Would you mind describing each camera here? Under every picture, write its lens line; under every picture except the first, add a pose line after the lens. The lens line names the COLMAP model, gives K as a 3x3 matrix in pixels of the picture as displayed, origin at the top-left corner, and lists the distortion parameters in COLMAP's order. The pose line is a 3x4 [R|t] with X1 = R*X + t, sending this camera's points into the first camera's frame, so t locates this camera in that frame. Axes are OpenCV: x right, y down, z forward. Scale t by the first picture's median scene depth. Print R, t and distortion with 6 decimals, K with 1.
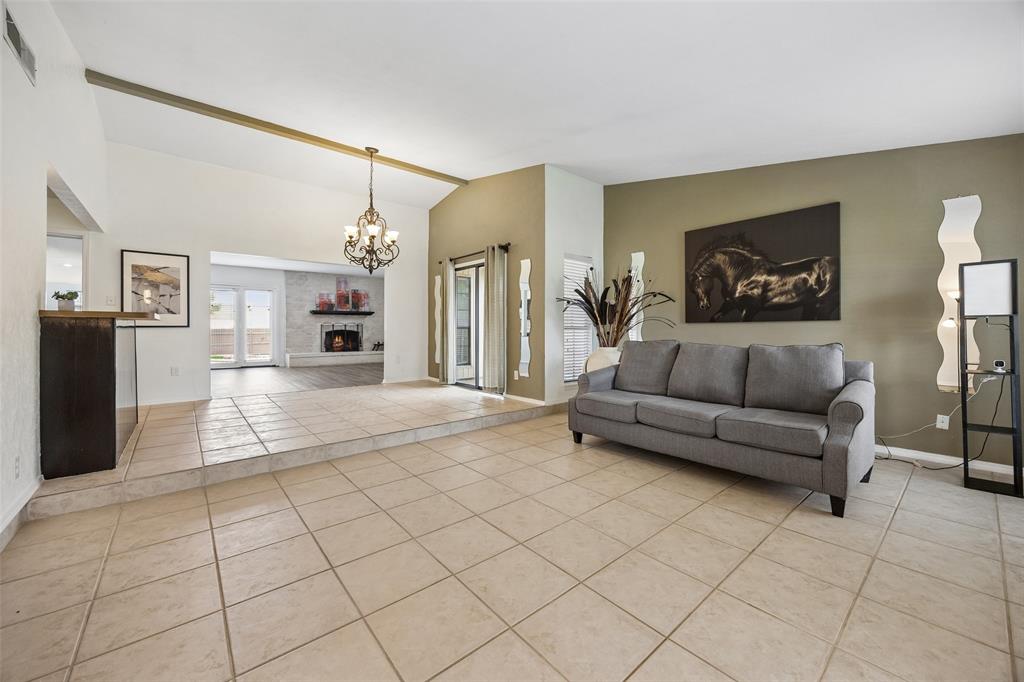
lens RADIAL K [[396.3, 0, 515.8], [0, 396.3, 321.6], [0, 0, 1]] dist [-0.000574, -0.000235]
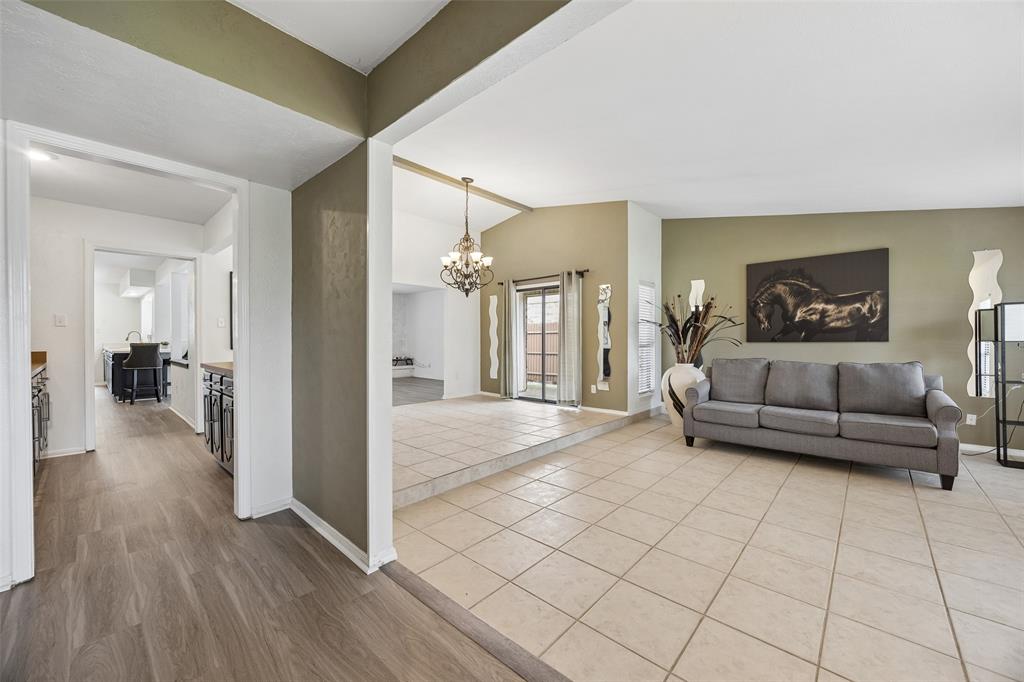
lens RADIAL K [[396.8, 0, 514.4], [0, 396.8, 335.6], [0, 0, 1]] dist [-0.000346, 0.000157]
pose [[0.991756, -0.002874, 0.128105, -0.427033], [0.001740, 0.999958, 0.008963, -0.029091], [-0.128125, -0.008666, 0.991720, -0.083653]]
